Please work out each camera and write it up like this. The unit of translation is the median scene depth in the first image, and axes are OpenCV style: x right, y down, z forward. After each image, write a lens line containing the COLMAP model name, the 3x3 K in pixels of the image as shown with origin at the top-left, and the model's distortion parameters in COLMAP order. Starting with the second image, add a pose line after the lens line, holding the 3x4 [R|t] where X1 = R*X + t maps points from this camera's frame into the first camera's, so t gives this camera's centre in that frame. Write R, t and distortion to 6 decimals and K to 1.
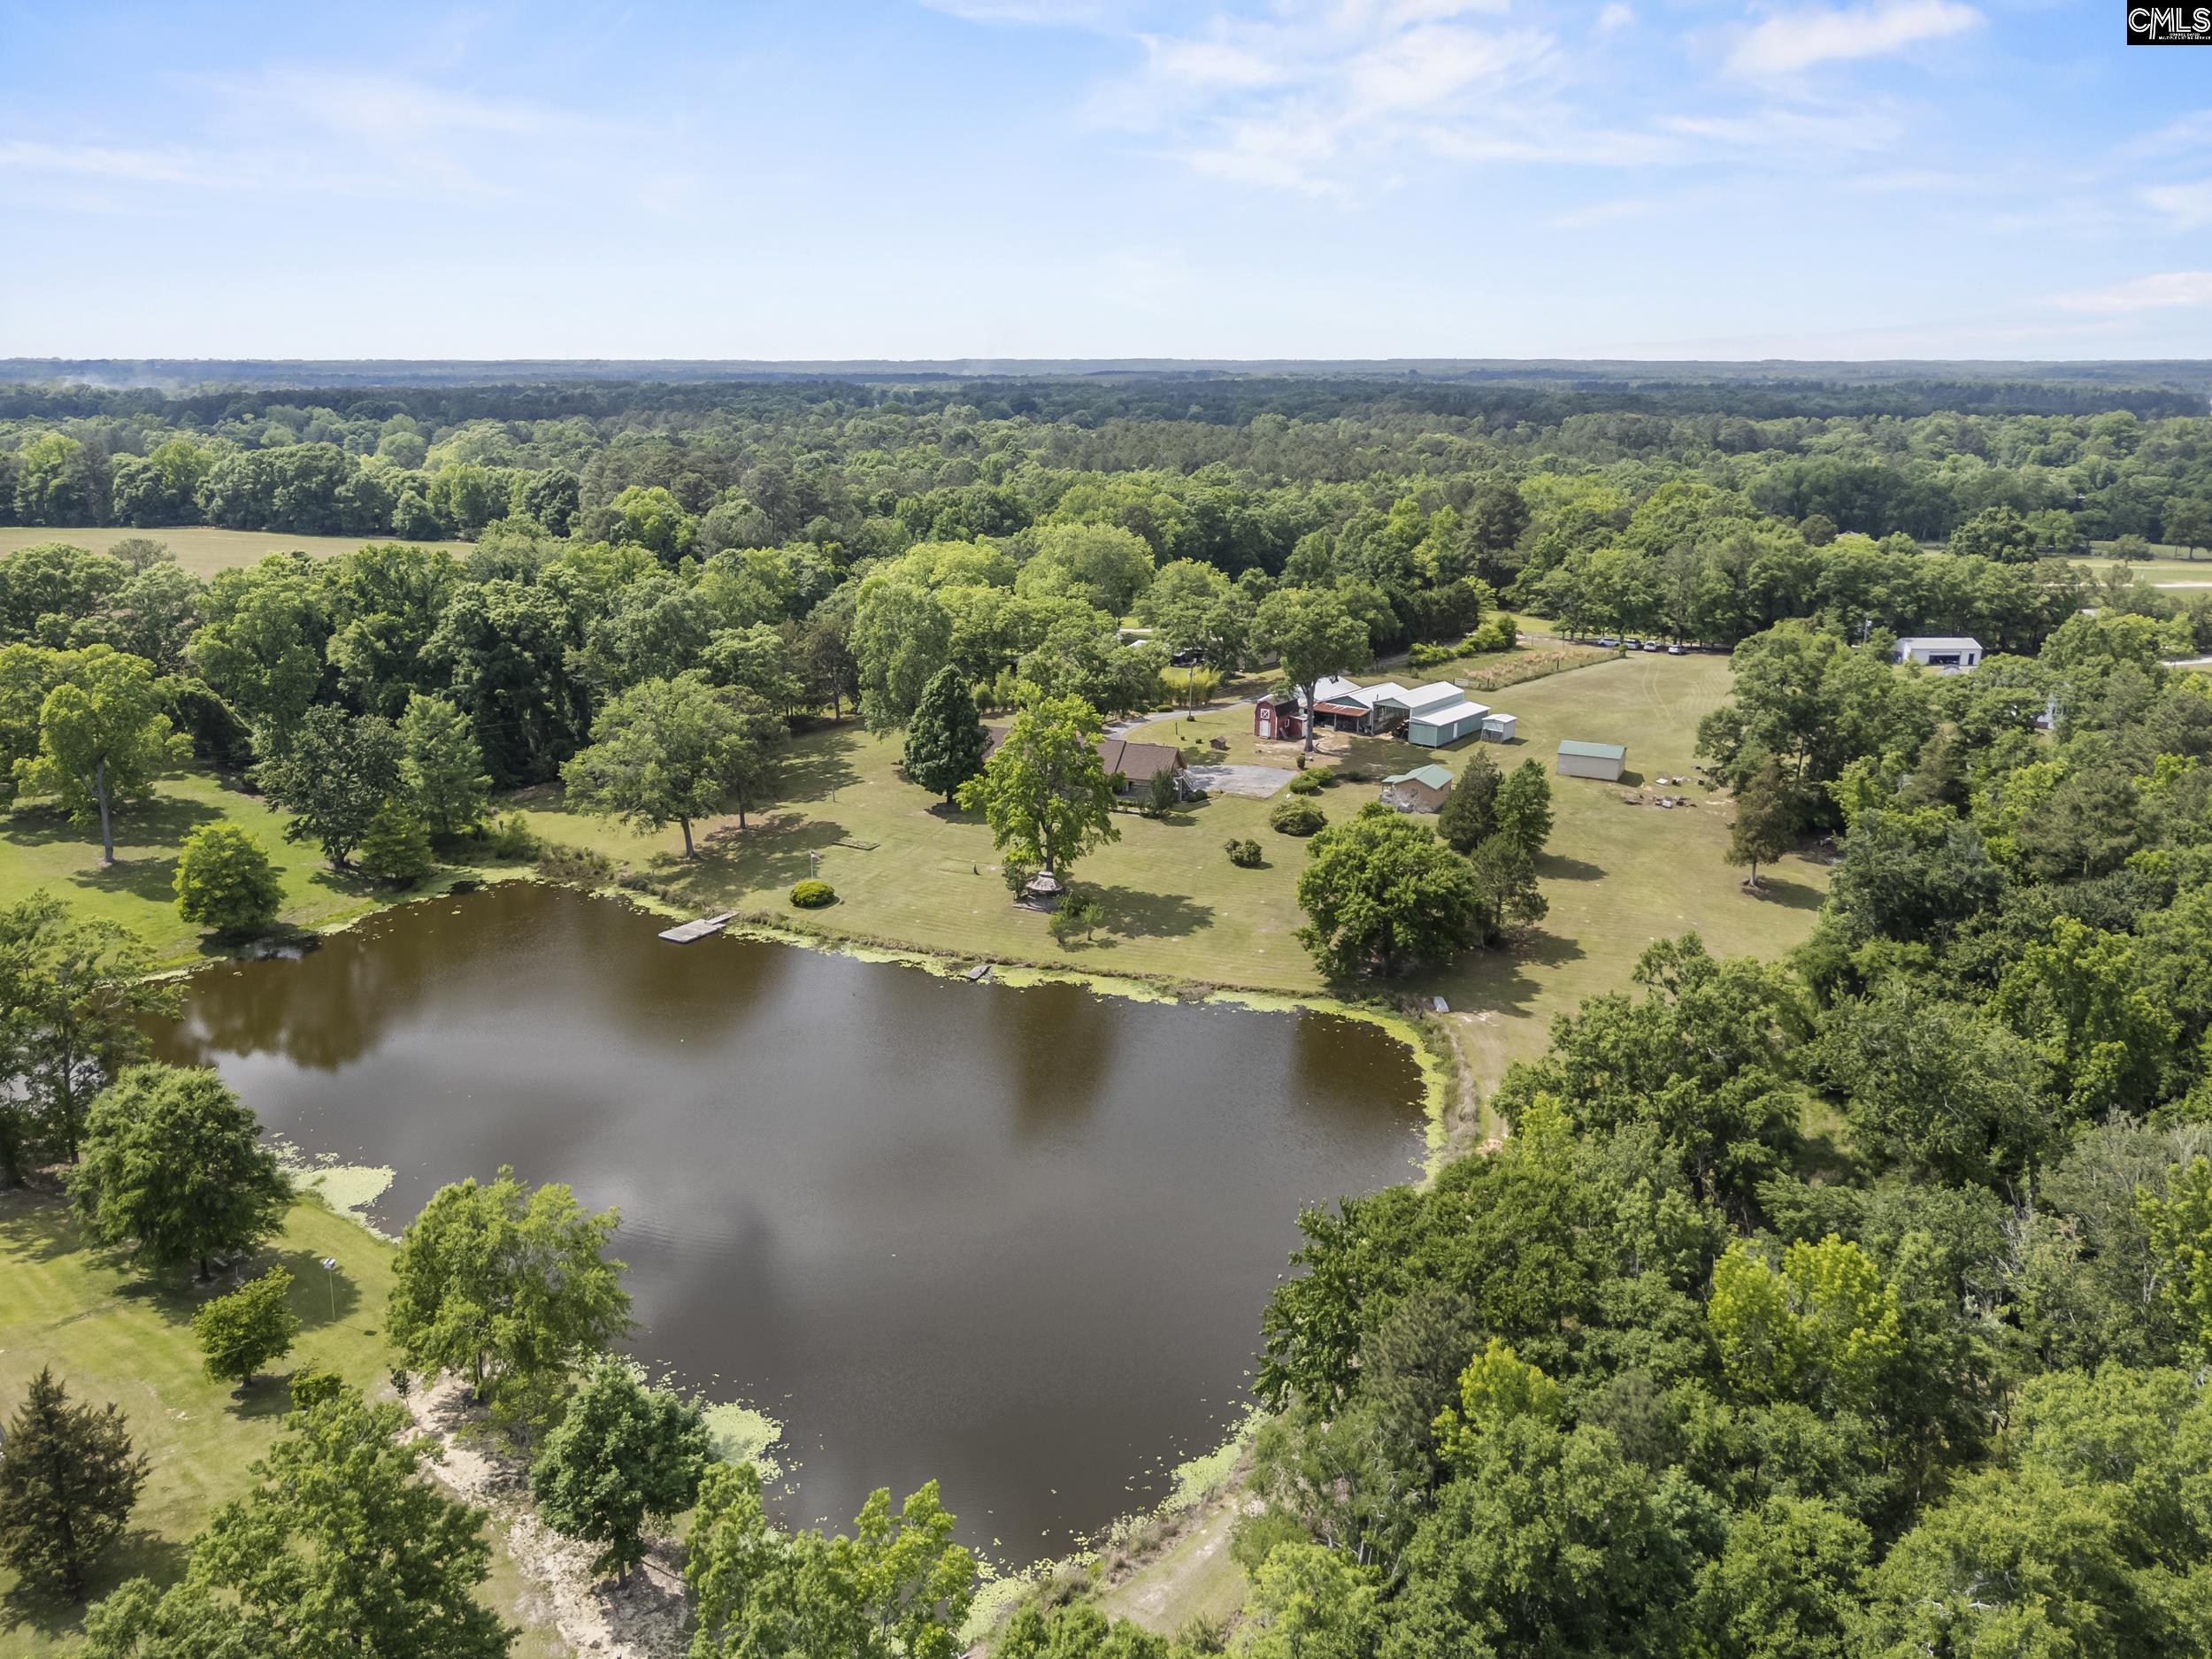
lens RADIAL K [[1659.6, 0, 1092.4], [0, 1659.6, 824.0], [0, 0, 1]] dist [0.083668, -0.075813]
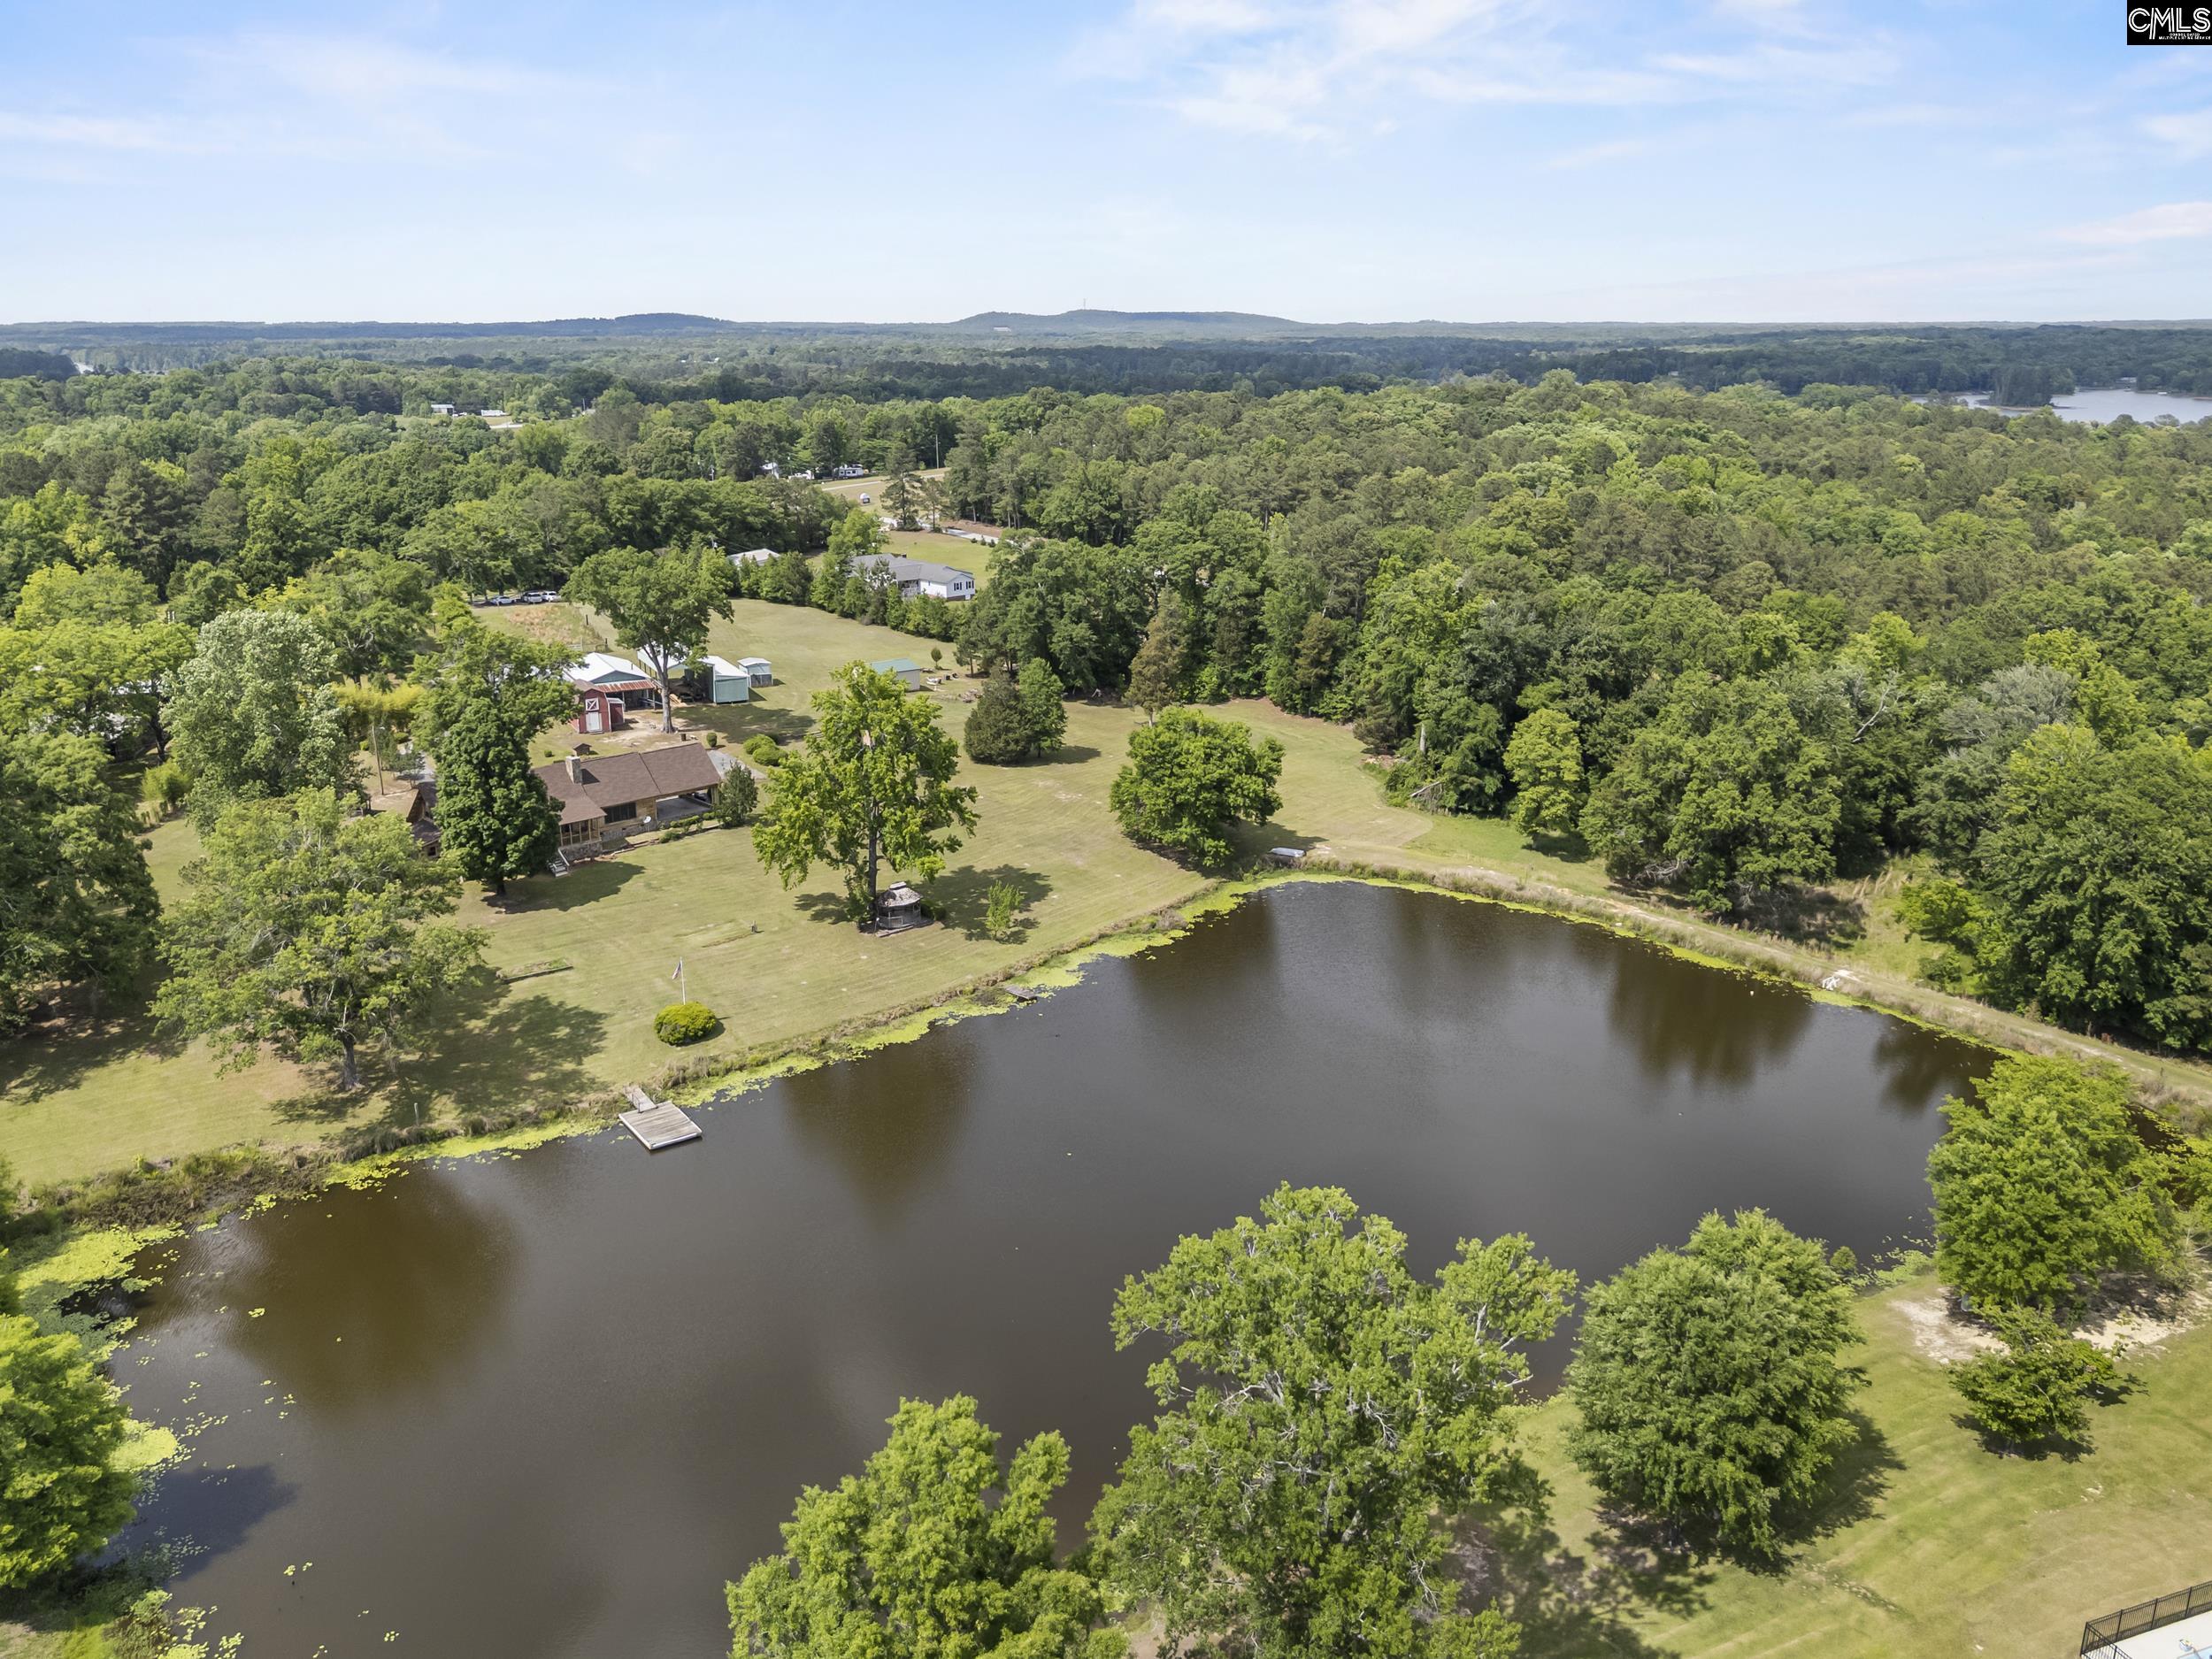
lens RADIAL K [[1659.6, 0, 1092.4], [0, 1659.6, 824.0], [0, 0, 1]] dist [0.083668, -0.075813]
pose [[0.389153, -0.263096, 0.882802, -0.731277], [0.246028, 0.953218, 0.175628, -0.124322], [-0.887710, 0.148848, 0.435677, 0.548717]]
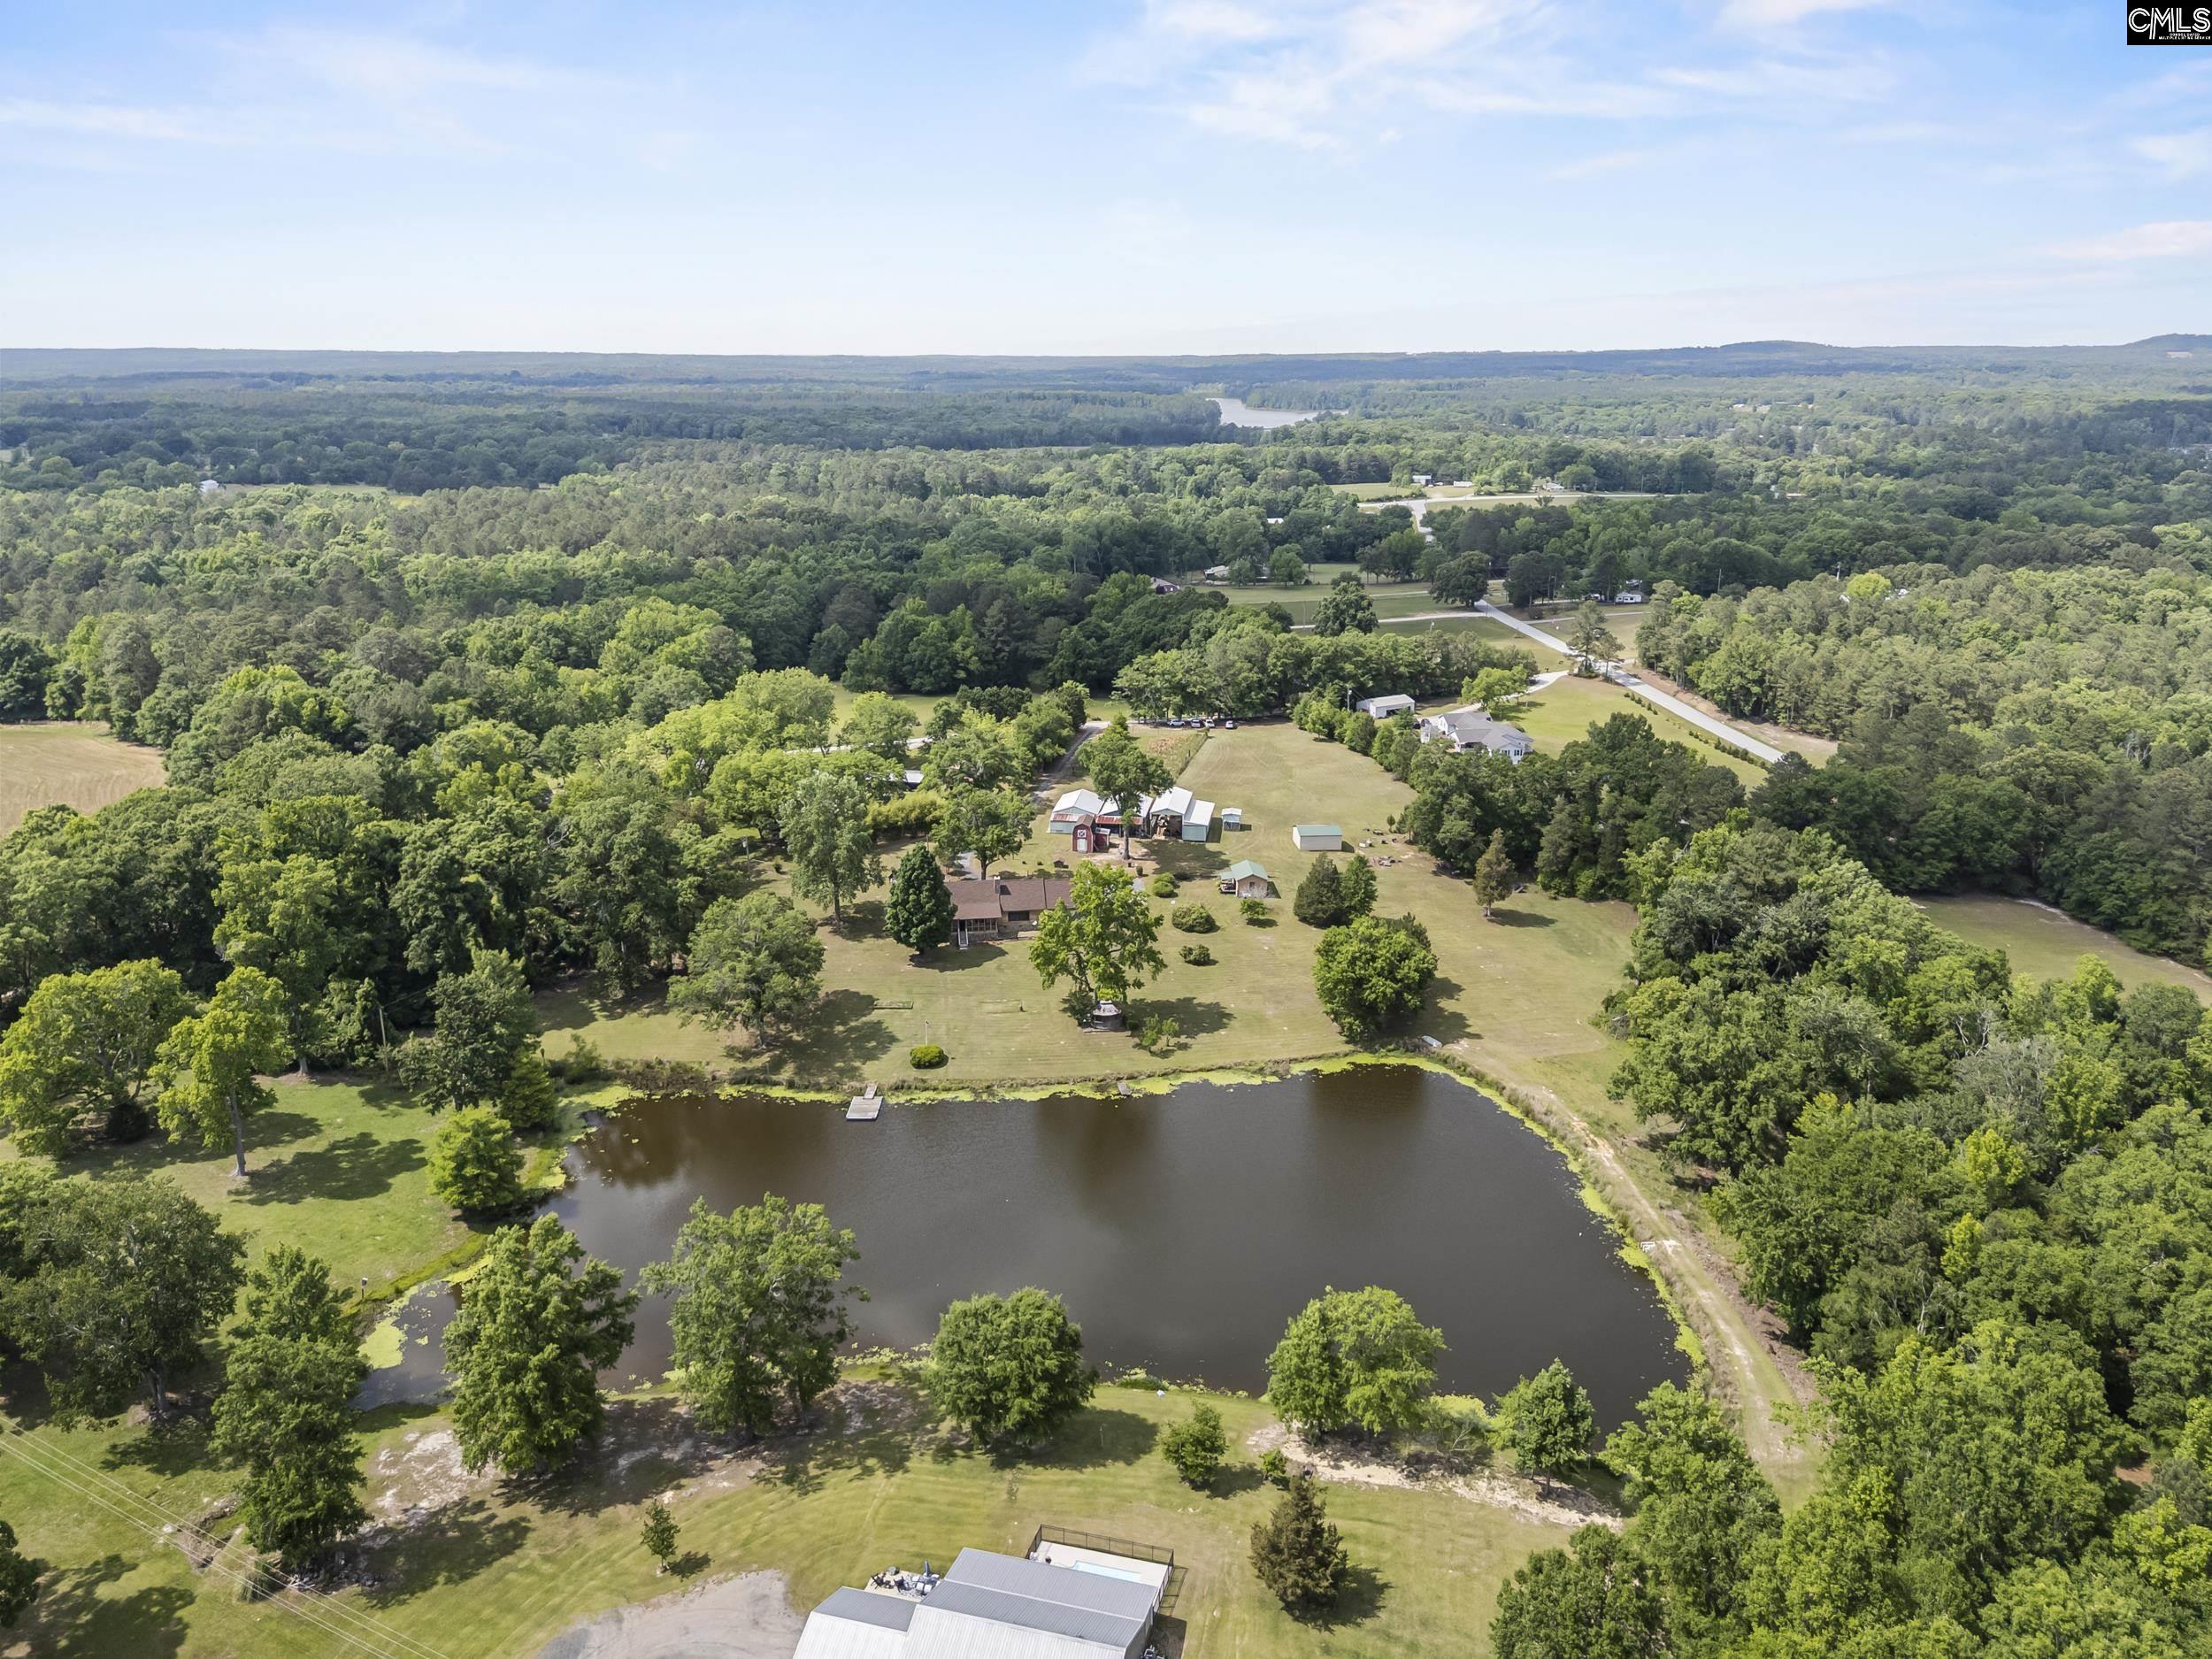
lens RADIAL K [[1659.6, 0, 1092.4], [0, 1659.6, 824.0], [0, 0, 1]] dist [0.083668, -0.075813]
pose [[0.856981, -0.145491, 0.494385, -0.667068], [0.140302, 0.988953, 0.047833, -0.173391], [-0.495882, 0.028371, 0.867926, -0.128171]]
